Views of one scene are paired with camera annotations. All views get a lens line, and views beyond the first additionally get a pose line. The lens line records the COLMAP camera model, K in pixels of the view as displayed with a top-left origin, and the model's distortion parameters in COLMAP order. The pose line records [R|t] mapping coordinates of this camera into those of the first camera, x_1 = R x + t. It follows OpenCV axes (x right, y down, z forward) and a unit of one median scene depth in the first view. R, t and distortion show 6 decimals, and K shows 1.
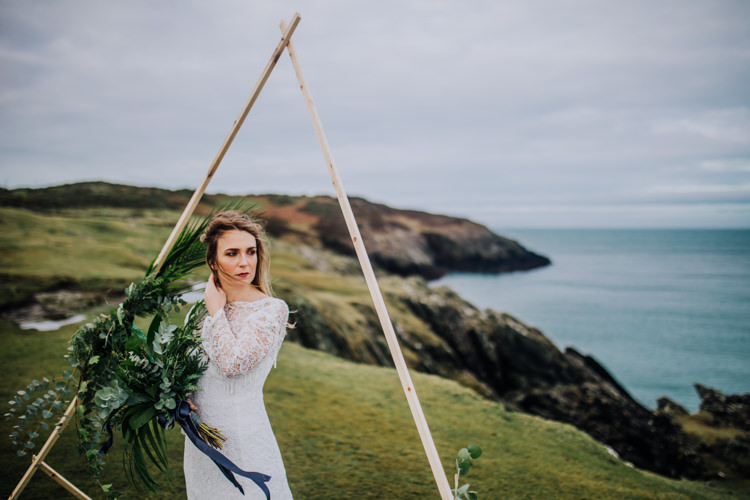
lens RADIAL K [[701.9, 0, 375.0], [0, 701.9, 250.0], [0, 0, 1]] dist [0.014305, 0.000553]
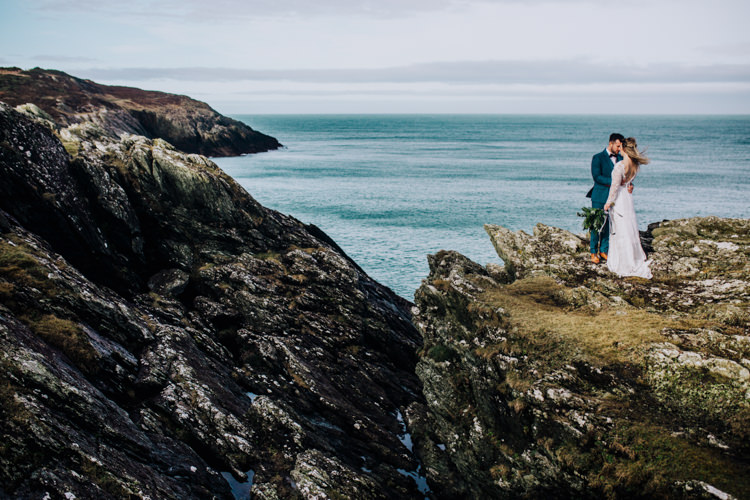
lens RADIAL K [[711.3, 0, 375.0], [0, 711.3, 250.0], [0, 0, 1]] dist [0.026557, -0.001683]
pose [[0.929892, -0.067405, 0.361604, 0.148145], [0.009971, 0.987324, 0.158402, 0.096374], [-0.367698, -0.143691, 0.918777, 0.426528]]
